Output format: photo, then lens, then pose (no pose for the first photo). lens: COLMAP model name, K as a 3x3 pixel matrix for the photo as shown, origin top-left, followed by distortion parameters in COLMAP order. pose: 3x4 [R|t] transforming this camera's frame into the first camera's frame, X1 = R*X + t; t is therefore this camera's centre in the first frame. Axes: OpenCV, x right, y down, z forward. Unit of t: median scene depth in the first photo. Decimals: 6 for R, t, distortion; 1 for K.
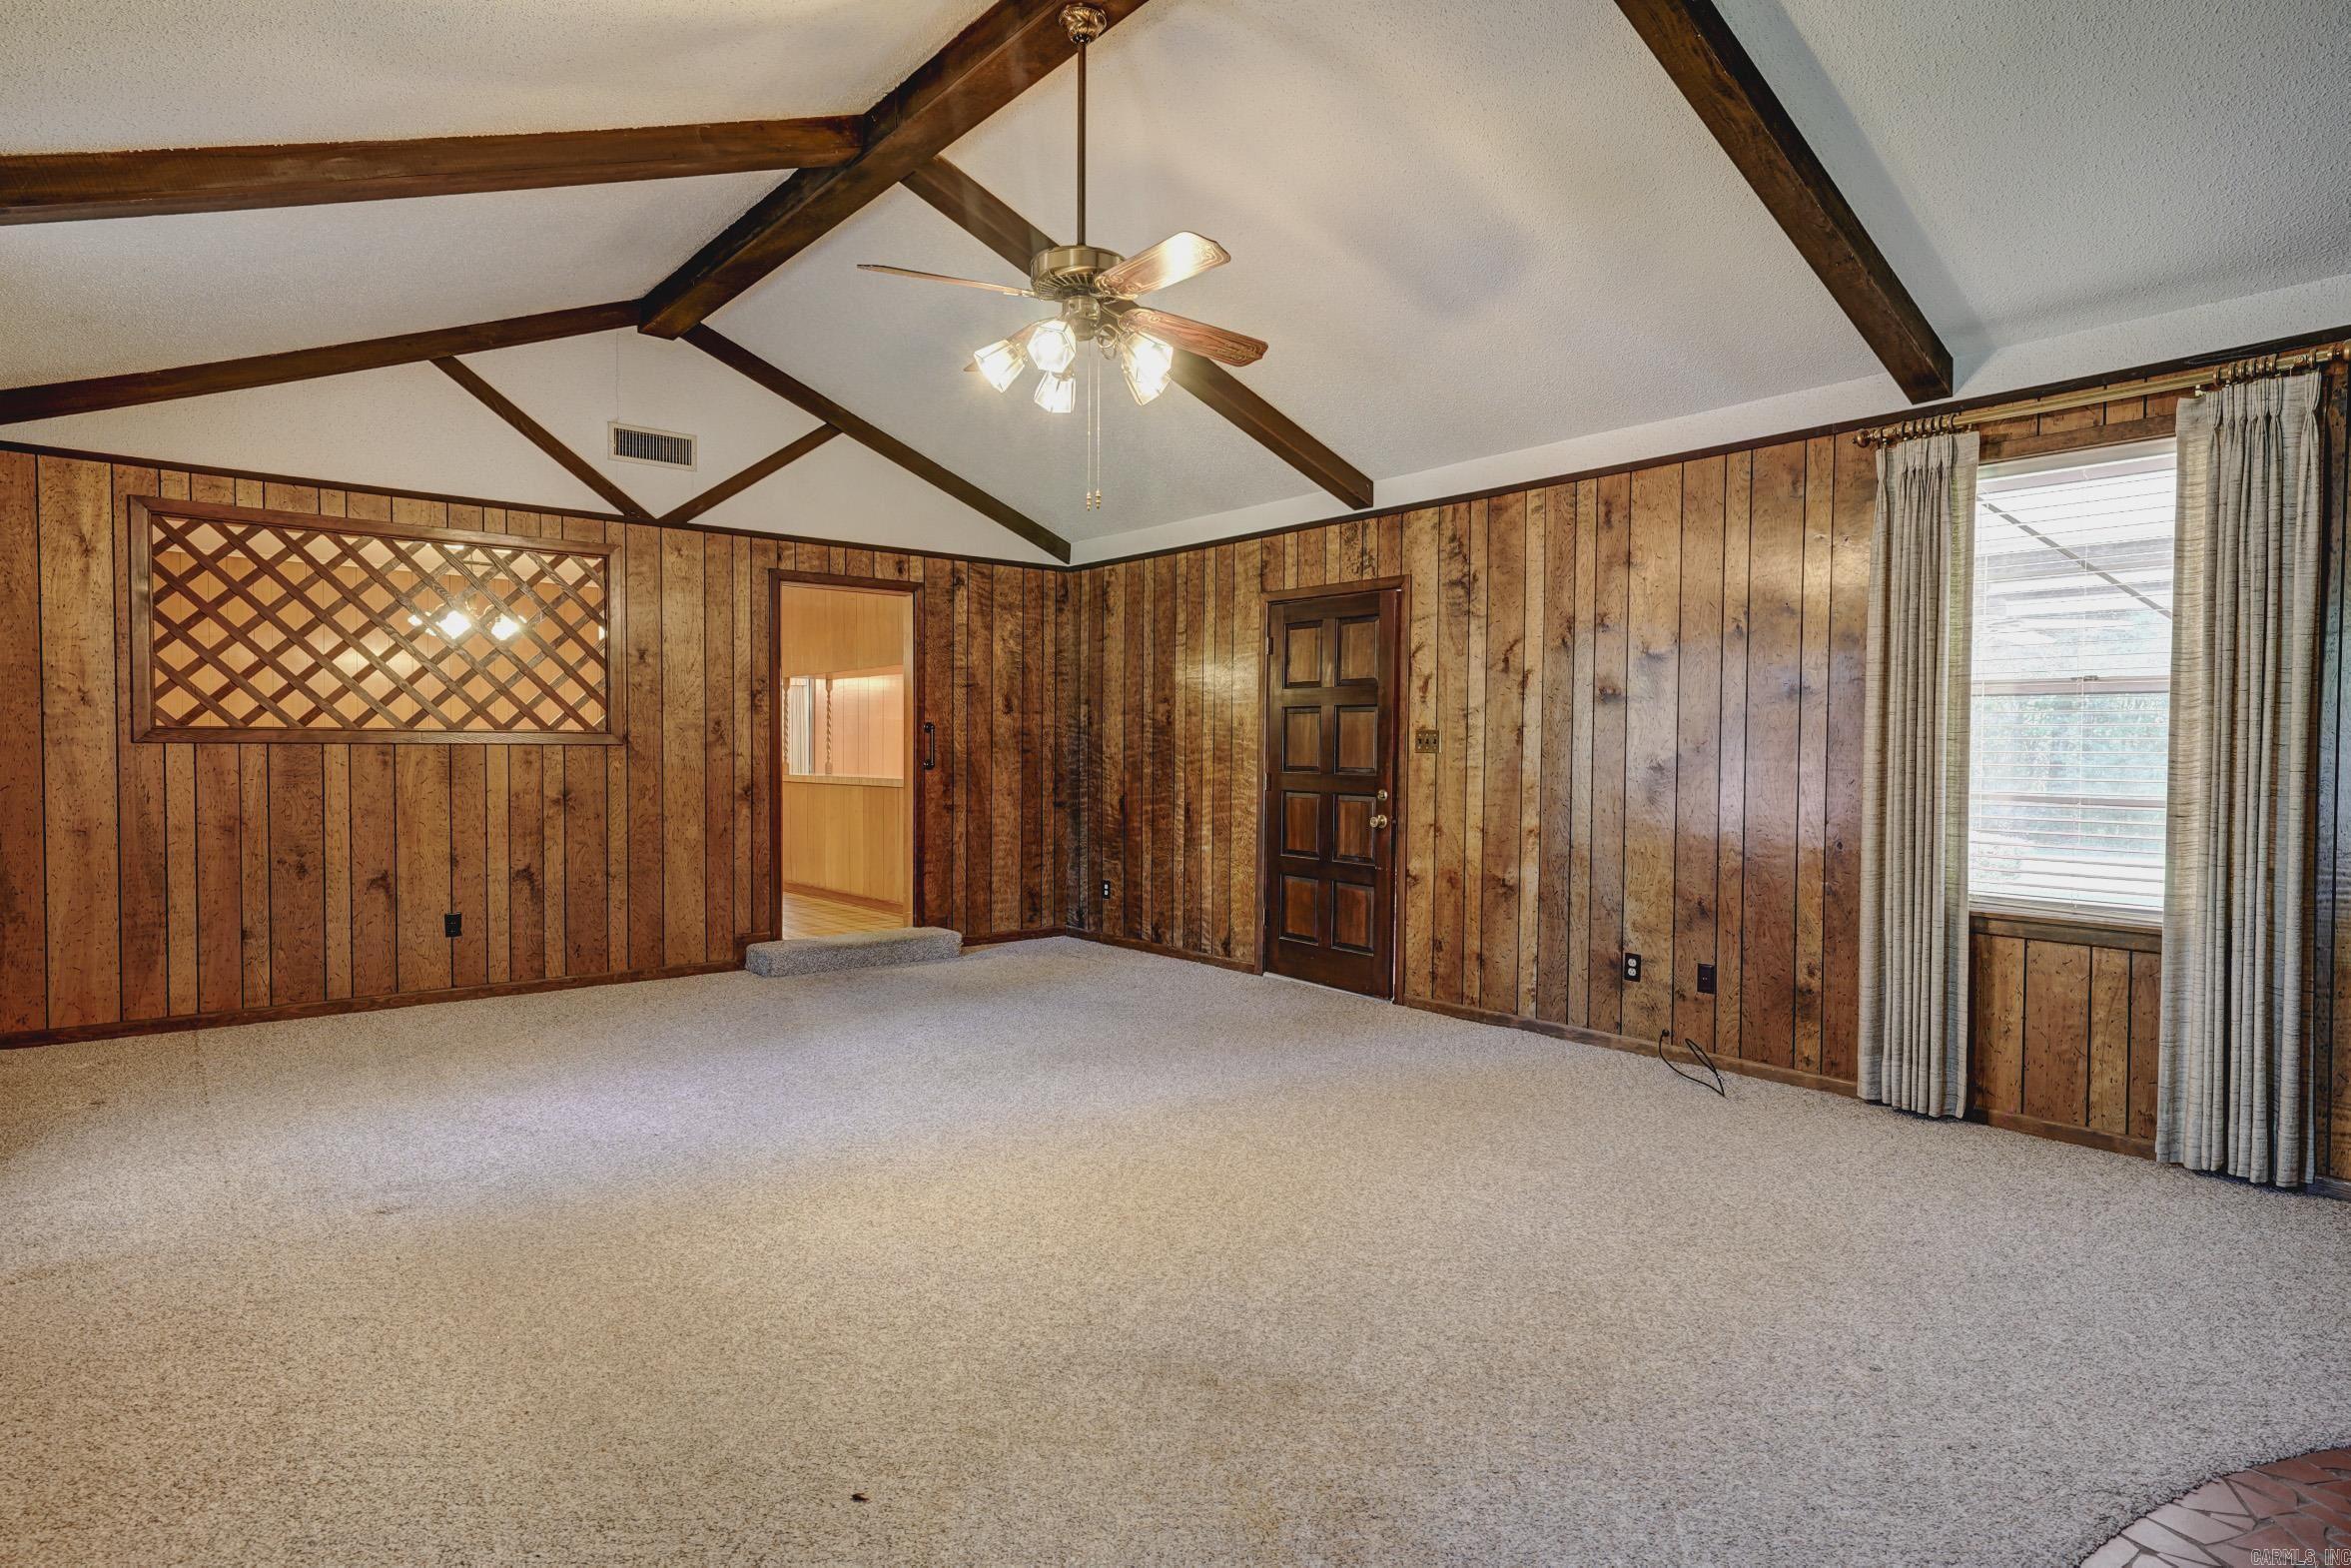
lens RADIAL K [[1267.7, 0, 1179.7], [0, 1267.7, 775.1], [0, 0, 1]] dist [0.012804, 0.000000]
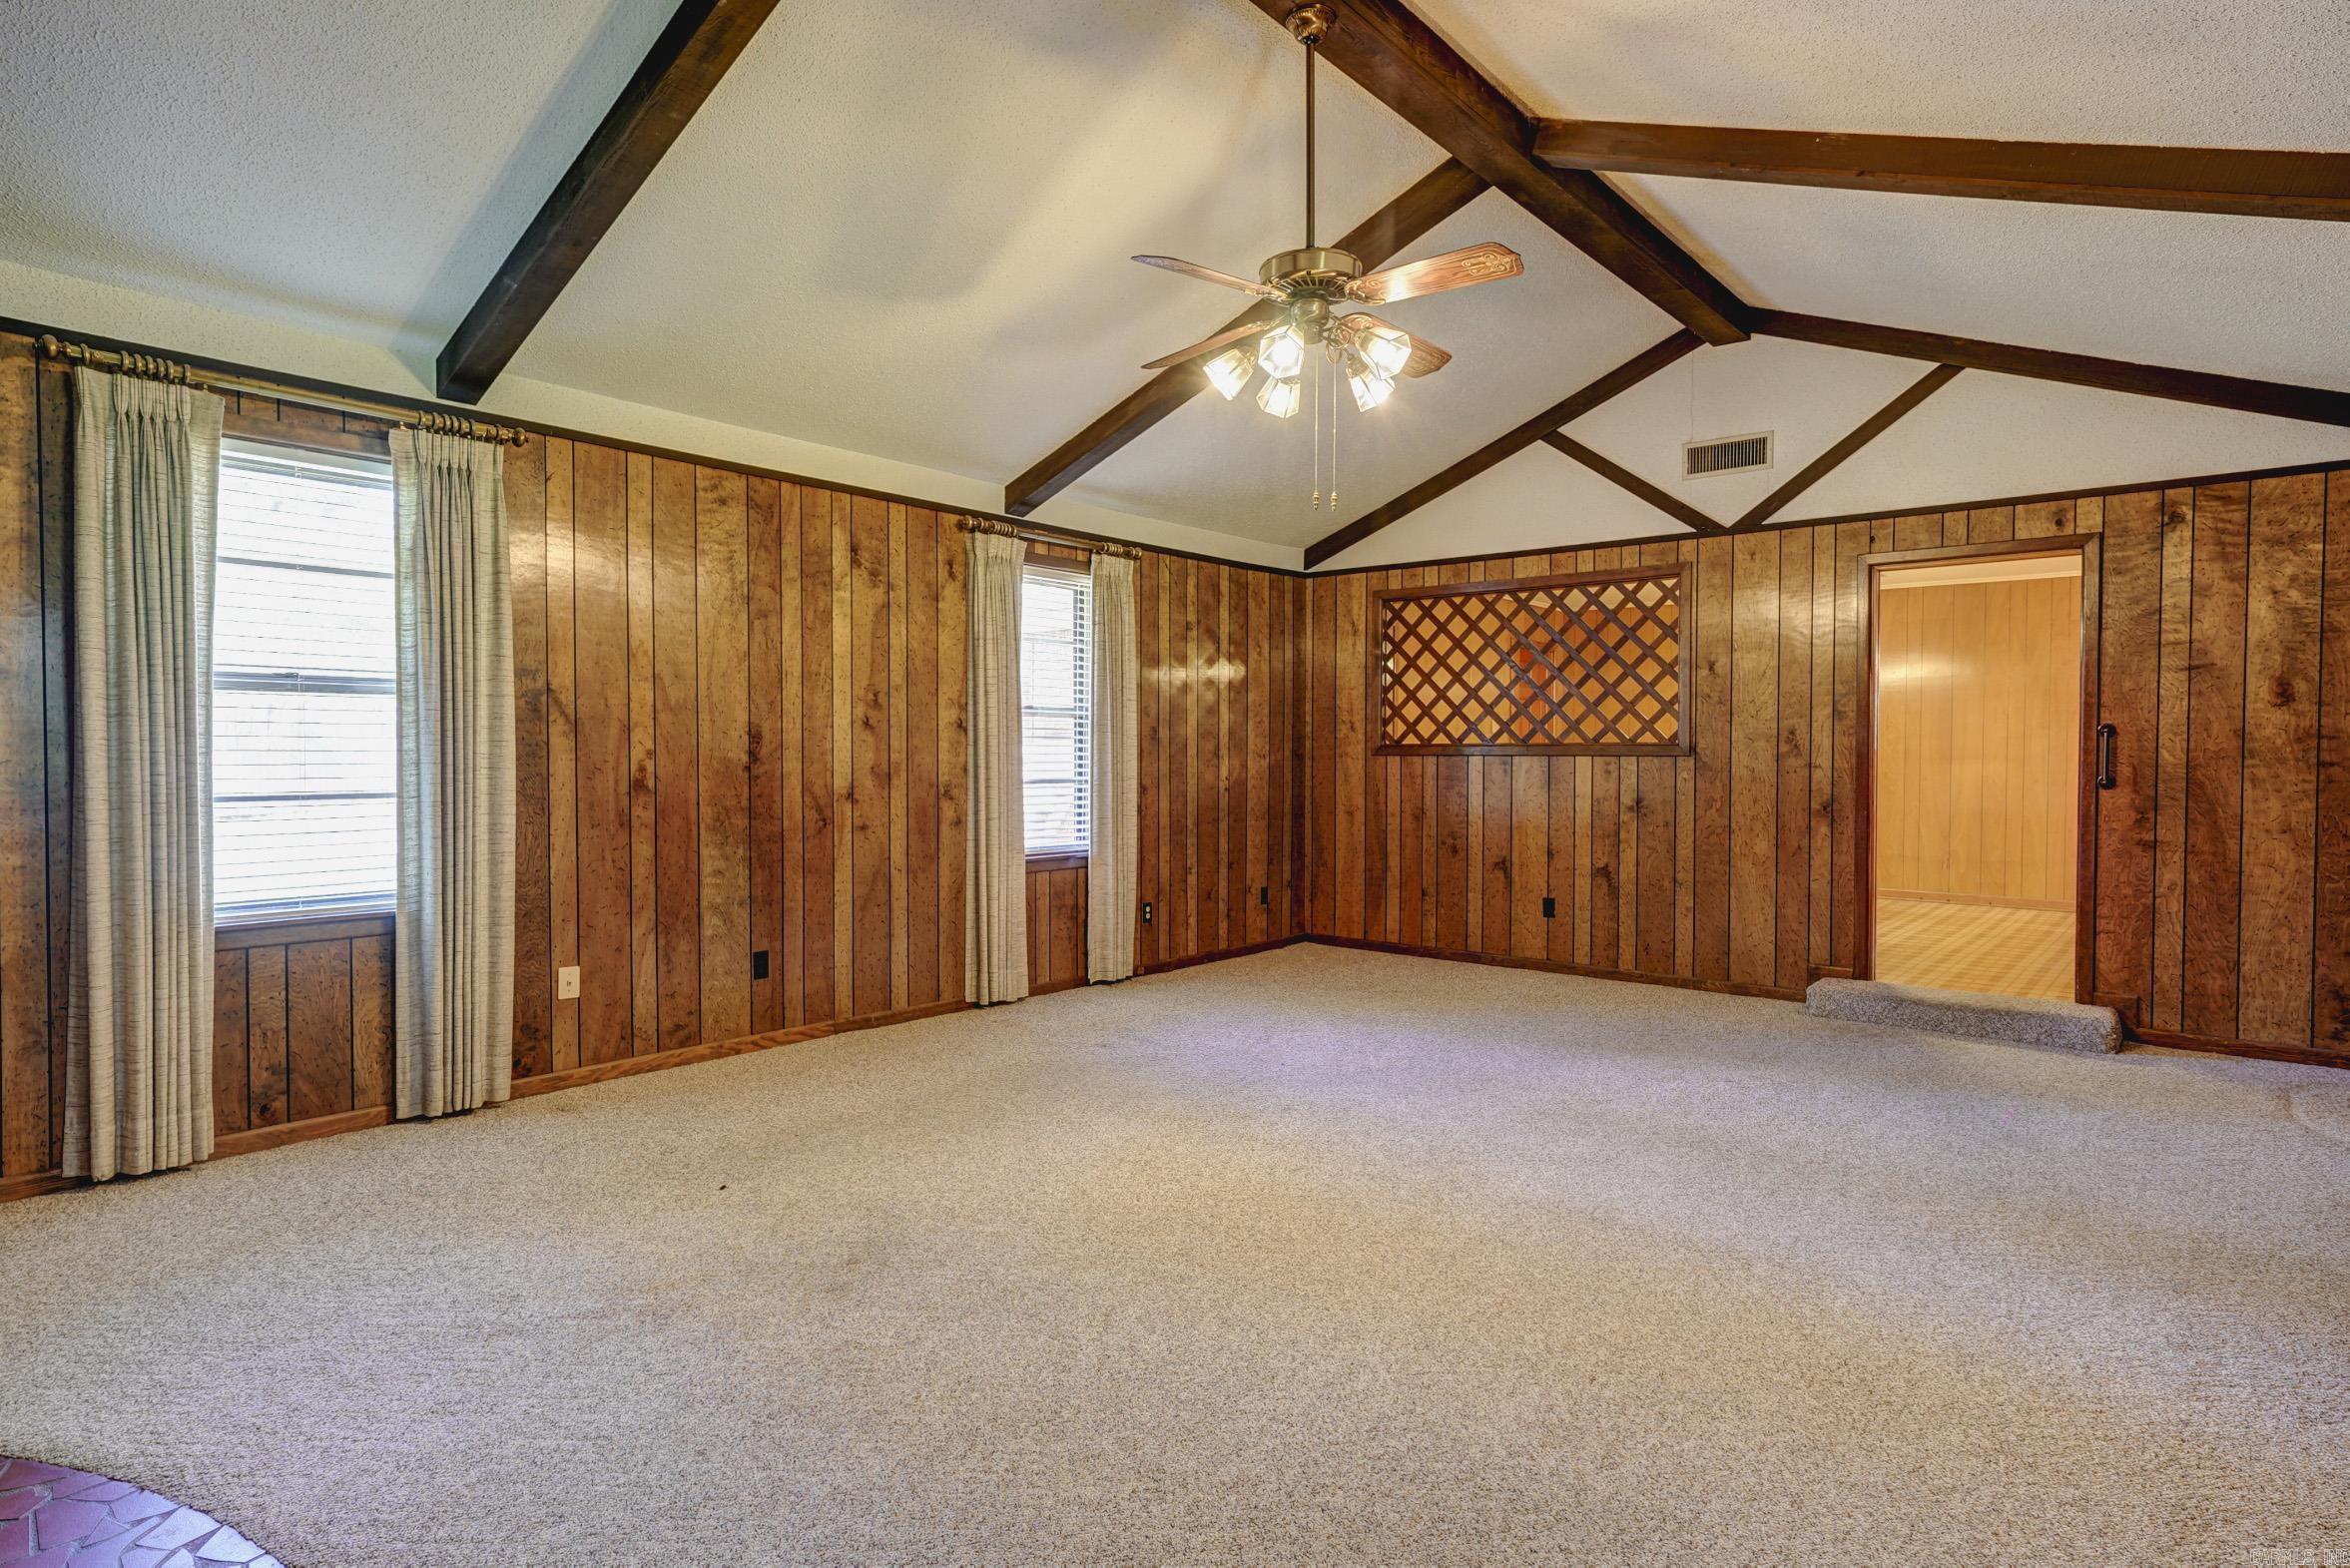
lens RADIAL K [[1267.0, 0, 1175.5], [0, 1267.0, 778.6], [0, 0, 1]] dist [0.012804, 0.000000]
pose [[0.181276, 0.013973, -0.983333, 0.495430], [-0.023303, 0.999679, 0.009910, -0.006242], [0.983156, 0.021118, 0.181543, 0.409195]]
